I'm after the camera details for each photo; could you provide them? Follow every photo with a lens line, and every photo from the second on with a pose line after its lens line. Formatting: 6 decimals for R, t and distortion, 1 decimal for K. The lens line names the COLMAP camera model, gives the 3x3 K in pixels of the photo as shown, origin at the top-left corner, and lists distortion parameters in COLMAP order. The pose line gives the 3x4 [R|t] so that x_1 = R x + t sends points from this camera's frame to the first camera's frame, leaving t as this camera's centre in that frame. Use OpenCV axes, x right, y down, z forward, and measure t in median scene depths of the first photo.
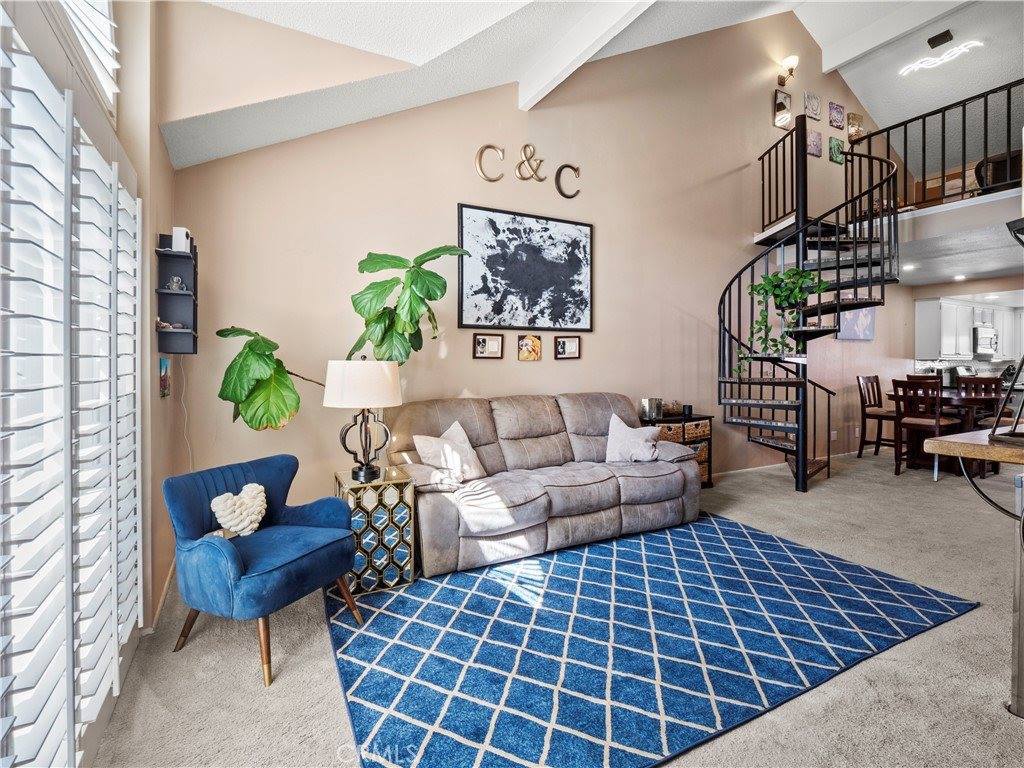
lens RADIAL K [[500.6, 0, 513.8], [0, 500.6, 368.6], [0, 0, 1]] dist [-0.013494, -0.001398]
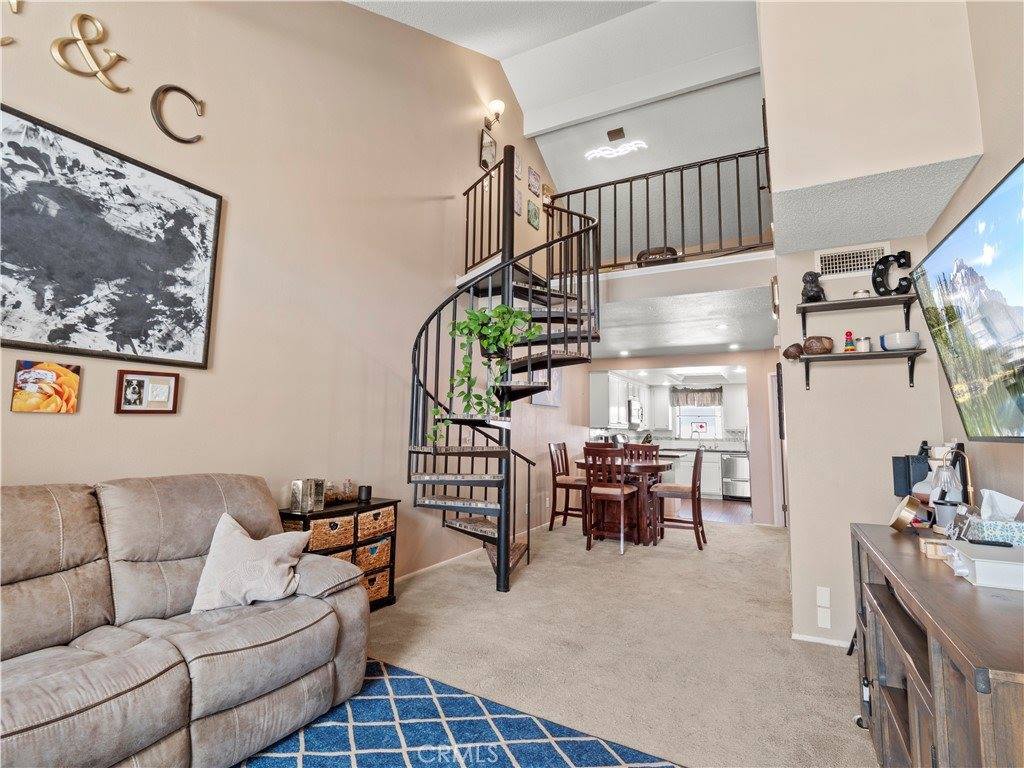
lens RADIAL K [[500.6, 0, 513.8], [0, 500.6, 368.6], [0, 0, 1]] dist [-0.013494, -0.001398]
pose [[0.838336, 0.080548, 0.539170, 0.143674], [-0.010363, 0.991200, -0.131964, 0.000023], [-0.545055, 0.105043, 0.831794, 0.311596]]
